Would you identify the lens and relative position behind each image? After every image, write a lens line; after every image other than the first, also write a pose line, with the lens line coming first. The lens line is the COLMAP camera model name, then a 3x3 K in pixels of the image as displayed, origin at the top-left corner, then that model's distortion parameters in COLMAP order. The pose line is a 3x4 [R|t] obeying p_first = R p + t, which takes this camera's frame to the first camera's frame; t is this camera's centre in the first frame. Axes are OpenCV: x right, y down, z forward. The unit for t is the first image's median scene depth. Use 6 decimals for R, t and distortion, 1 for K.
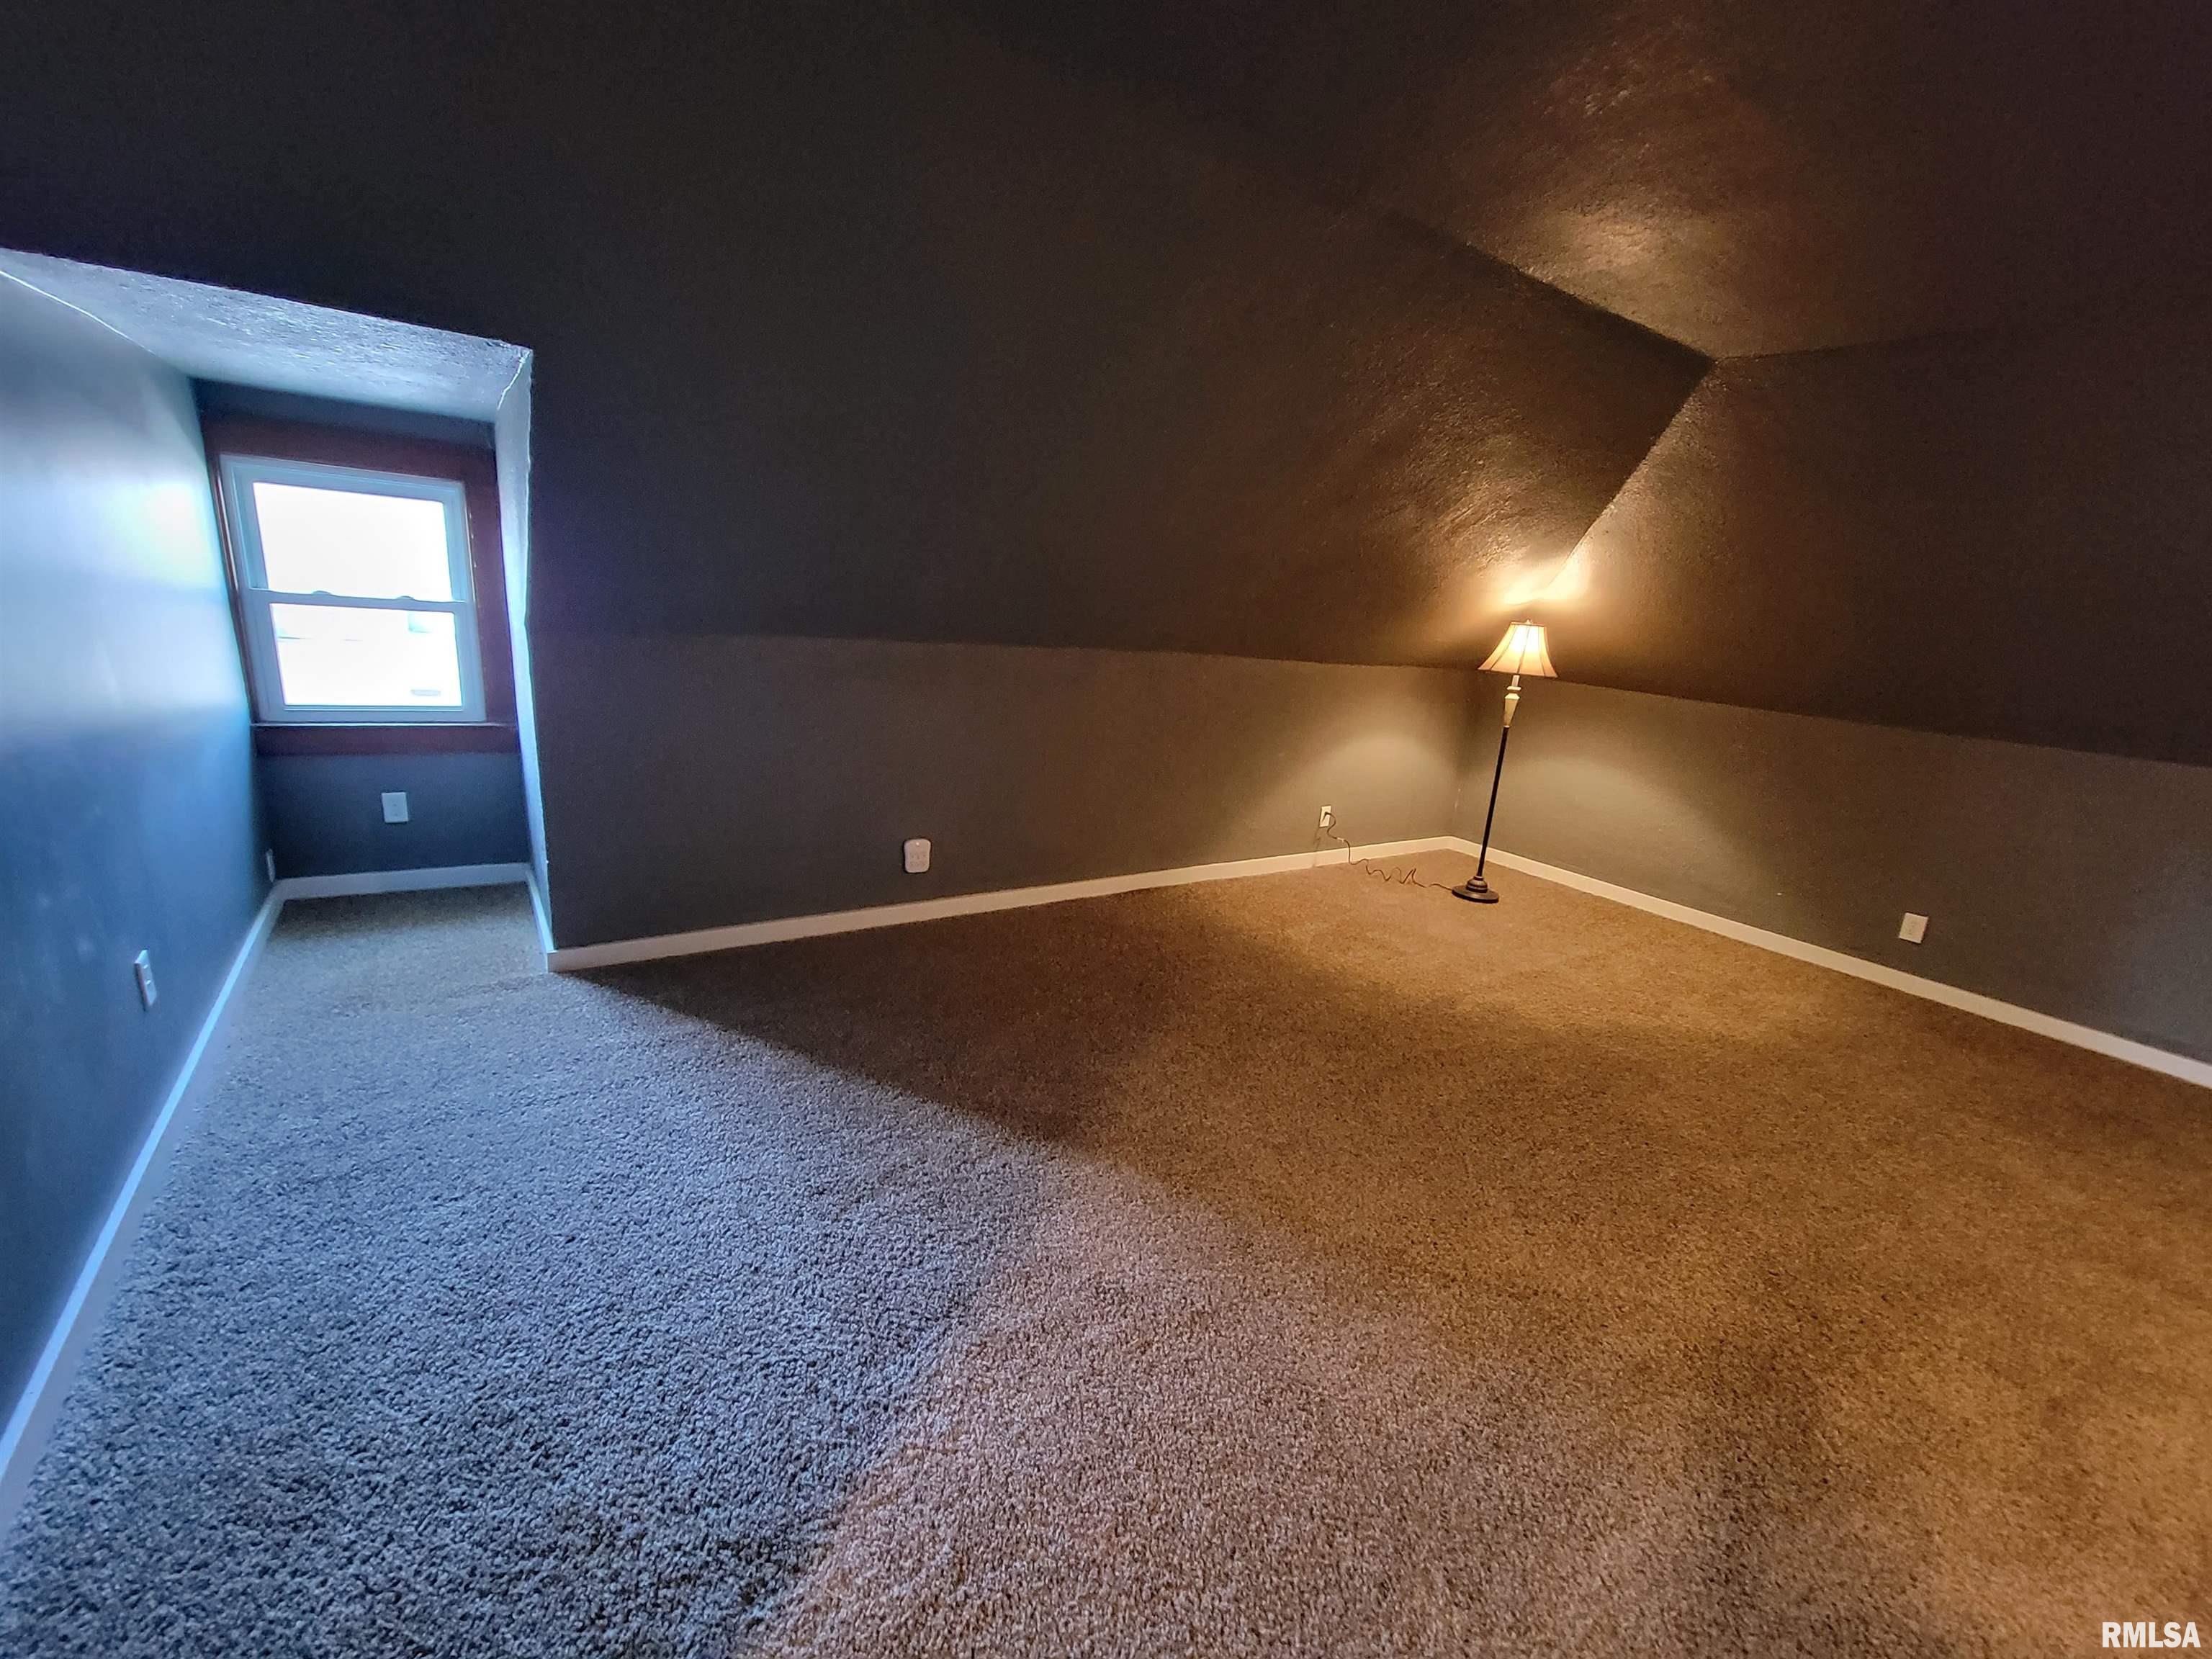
lens RADIAL K [[904.9, 0, 1116.3], [0, 904.9, 837.2], [0, 0, 1]] dist [0.000971, -0.002827]
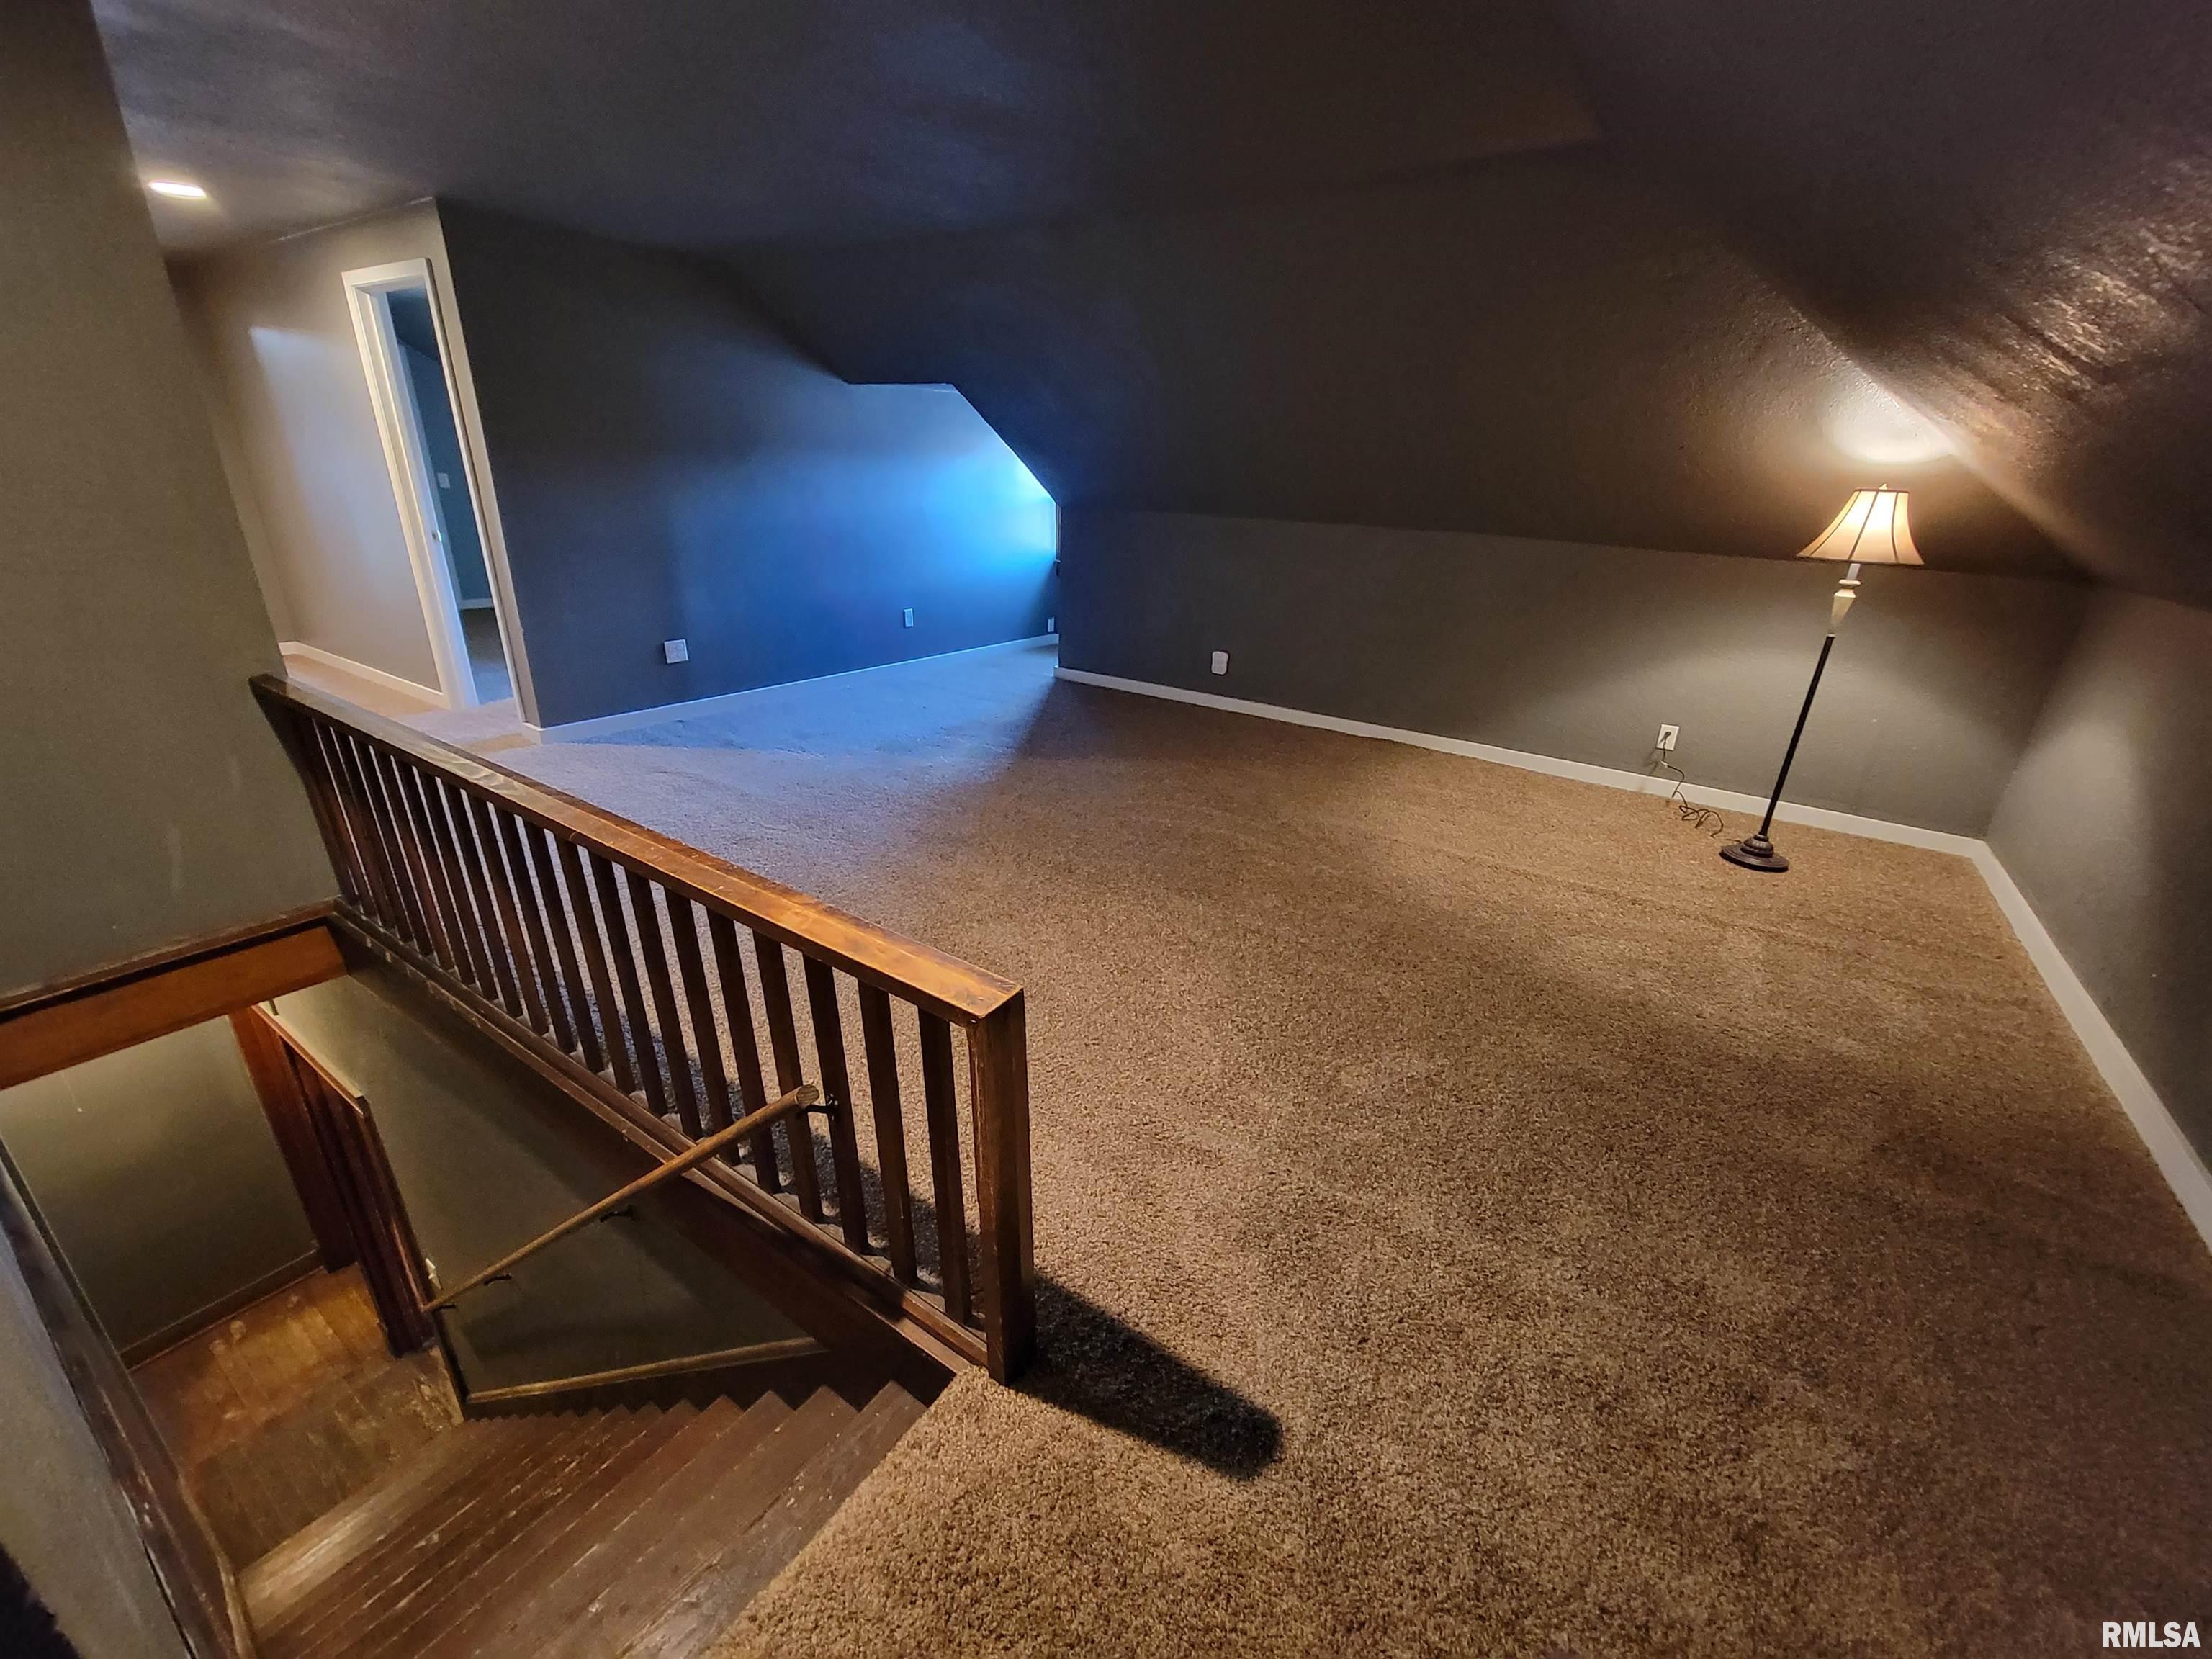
lens RADIAL K [[904.9, 0, 1116.3], [0, 904.9, 837.2], [0, 0, 1]] dist [0.000971, -0.002827]
pose [[0.347789, 0.278291, -0.895319, 0.939289], [-0.253602, 0.947259, 0.195923, 0.034913], [0.902623, 0.158915, 0.400022, 0.217583]]
